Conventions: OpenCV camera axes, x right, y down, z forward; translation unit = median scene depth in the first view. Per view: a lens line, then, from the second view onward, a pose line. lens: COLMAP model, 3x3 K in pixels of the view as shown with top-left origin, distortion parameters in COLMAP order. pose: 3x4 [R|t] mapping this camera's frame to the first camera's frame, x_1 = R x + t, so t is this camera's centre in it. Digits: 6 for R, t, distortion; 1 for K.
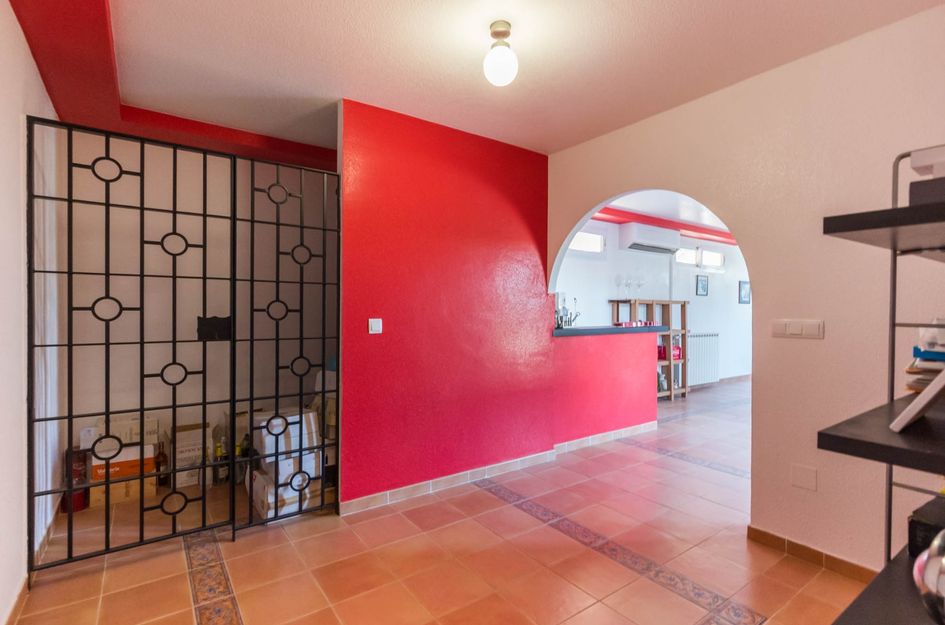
lens RADIAL K [[461.4, 0, 476.3], [0, 461.4, 311.9], [0, 0, 1]] dist [0.000228, 0.001329]
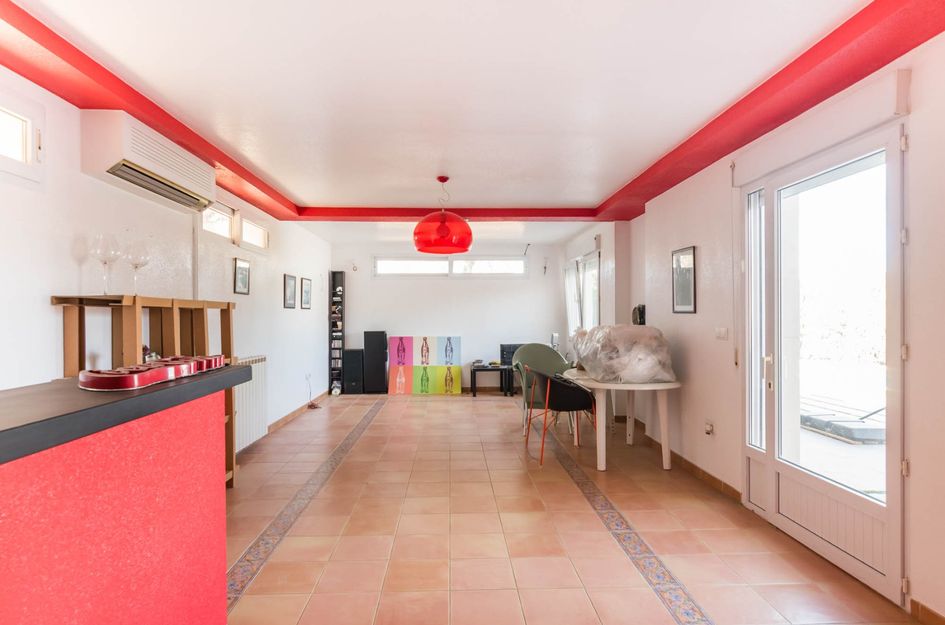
lens RADIAL K [[523.1, 0, 466.5], [0, 523.1, 314.8], [0, 0, 1]] dist [0.012797, 0.000464]
pose [[0.560319, -0.007391, 0.828244, 0.111793], [0.011029, 0.999938, 0.001462, -0.007674], [-0.828204, 0.008315, 0.560366, 0.448493]]
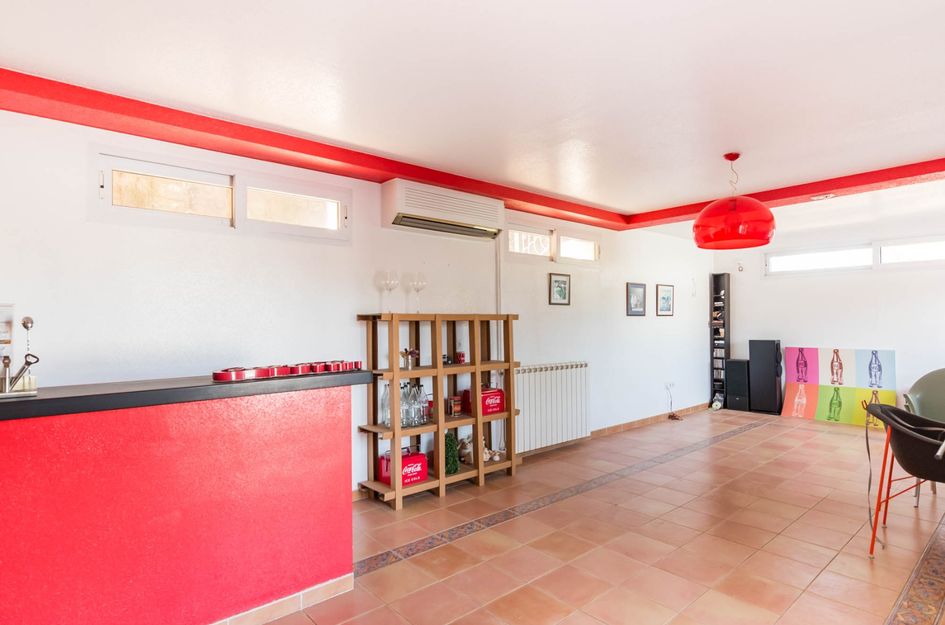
lens RADIAL K [[506.7, 0, 475.5], [0, 506.7, 316.4], [0, 0, 1]] dist [-0.002065, 0.000271]
pose [[0.995728, -0.014579, 0.091176, 0.351498], [0.015925, 0.999774, -0.014053, -0.012726], [-0.090950, 0.015445, 0.995736, 0.347452]]
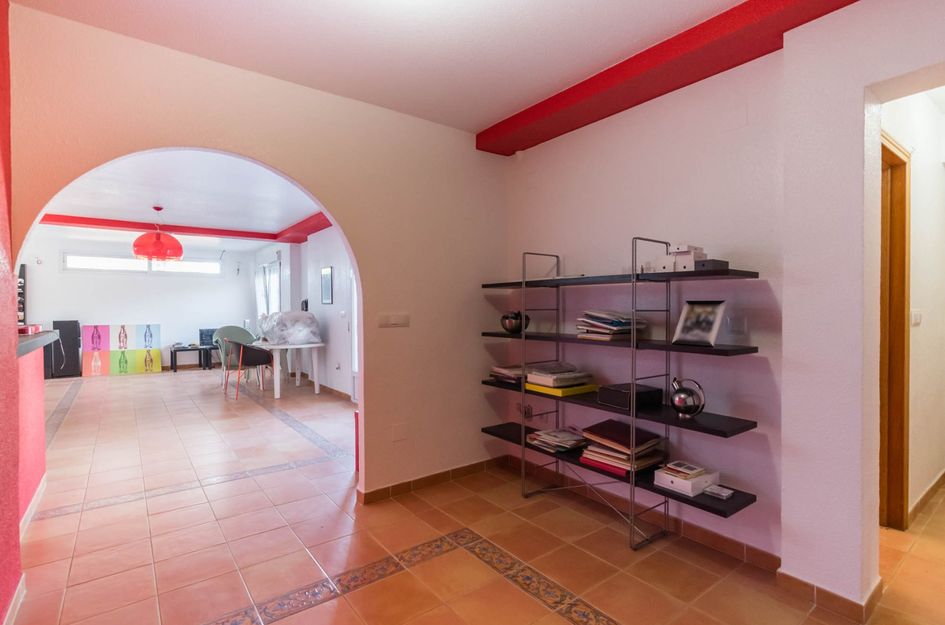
lens RADIAL K [[461.4, 0, 473.4], [0, 461.4, 311.9], [0, 0, 1]] dist [0.000228, 0.001329]
pose [[-0.025697, -0.016200, 0.999539, -0.221129], [0.009269, 0.999822, 0.016443, -0.001590], [-0.999627, 0.009688, -0.025542, 0.291002]]
